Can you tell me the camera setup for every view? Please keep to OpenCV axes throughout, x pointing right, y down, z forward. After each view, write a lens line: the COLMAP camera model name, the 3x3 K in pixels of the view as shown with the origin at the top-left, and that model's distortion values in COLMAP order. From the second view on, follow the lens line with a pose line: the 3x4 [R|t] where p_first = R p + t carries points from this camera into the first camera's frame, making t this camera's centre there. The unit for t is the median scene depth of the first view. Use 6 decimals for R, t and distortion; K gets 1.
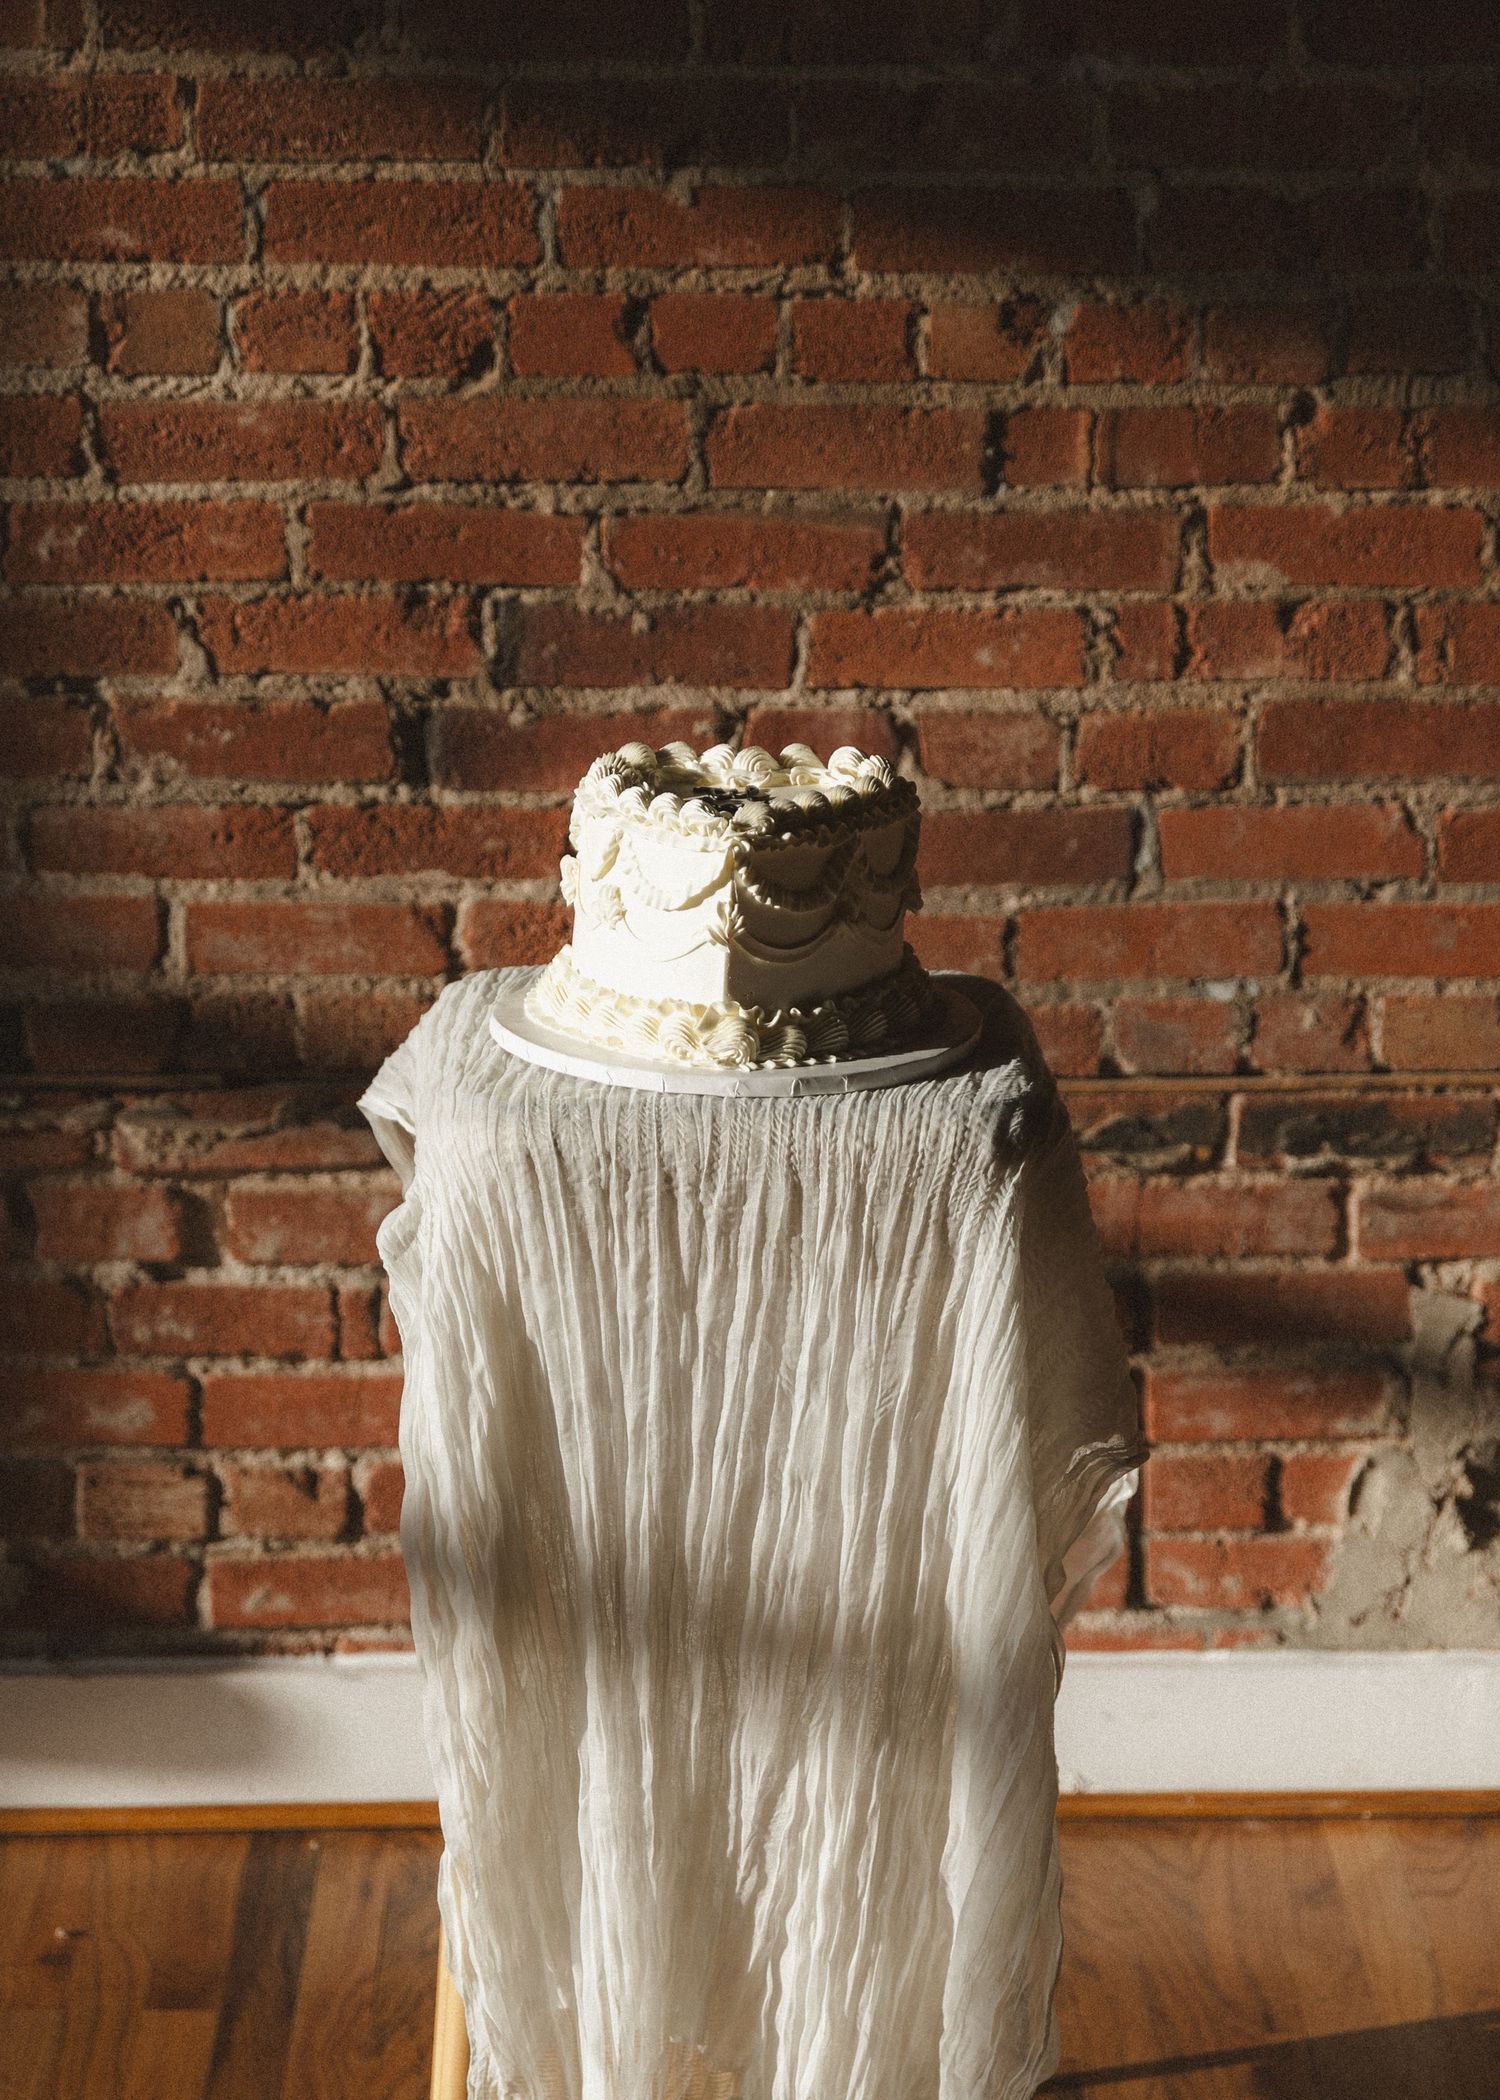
lens RADIAL K [[4427.1, 0, 751.7], [0, 4427.1, 1027.1], [0, 0, 1]] dist [-0.017322, 0.000000]
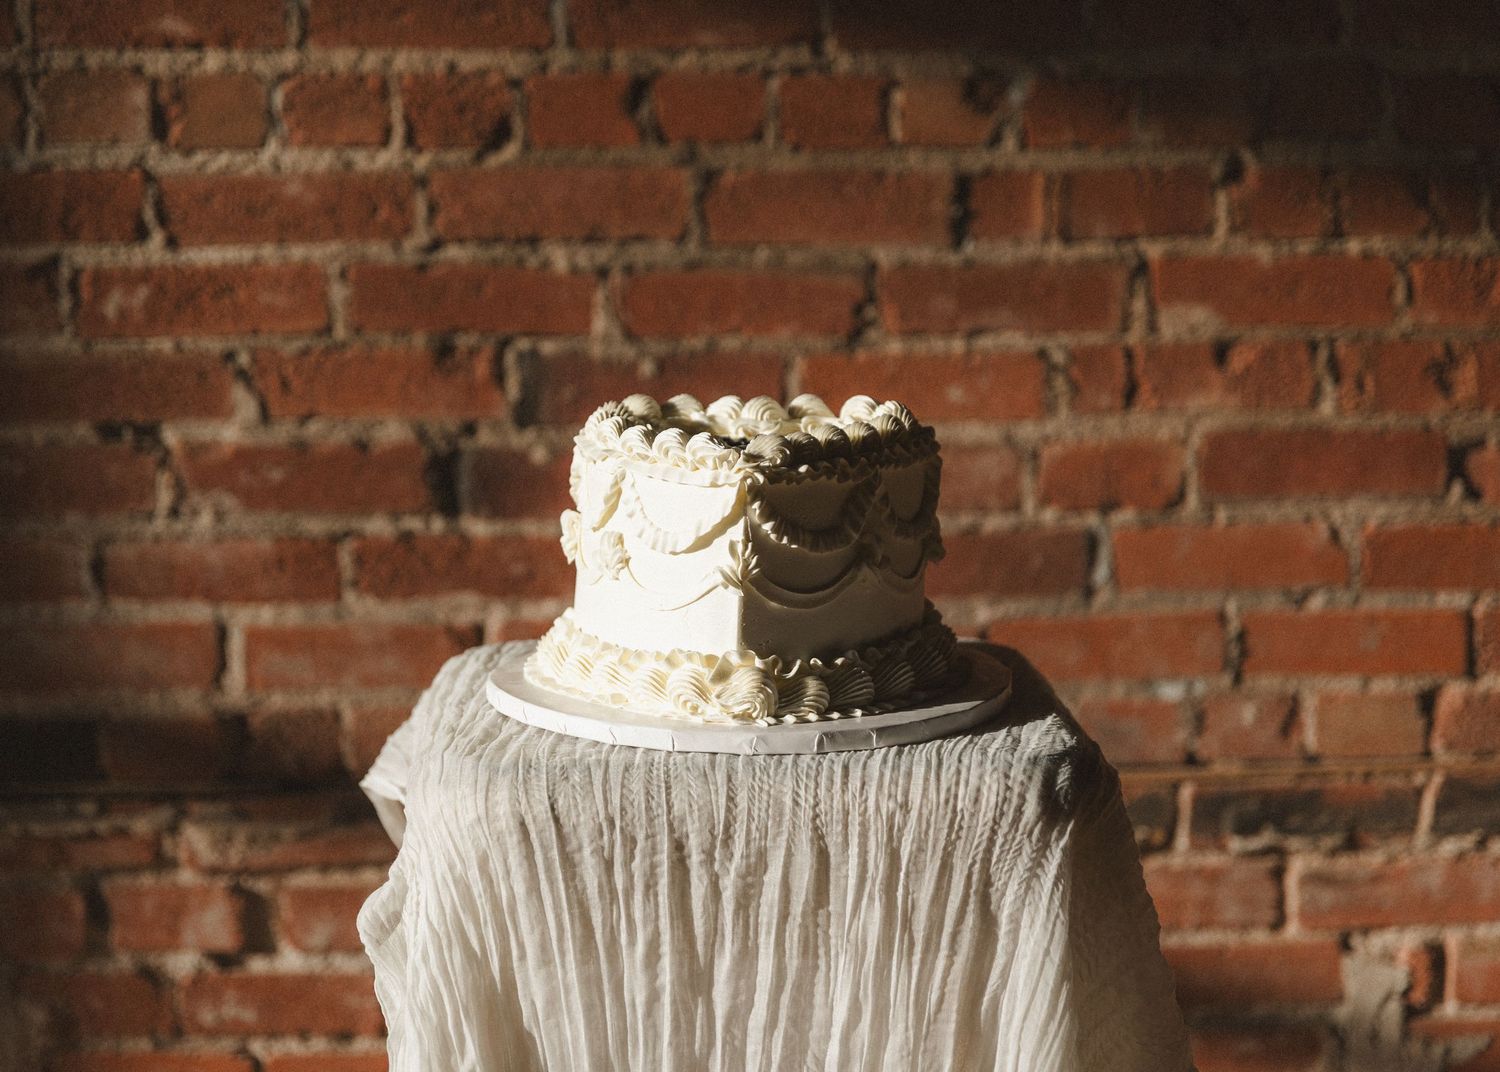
lens RADIAL K [[3162.2, 0, 759.7], [0, 3162.2, 508.9], [0, 0, 1]] dist [-0.017322, 0.000000]
pose [[0.999824, -0.017134, 0.007694, -0.003733], [0.017719, 0.996320, -0.083854, 0.011727], [-0.006229, 0.083976, 0.996448, 0.208802]]
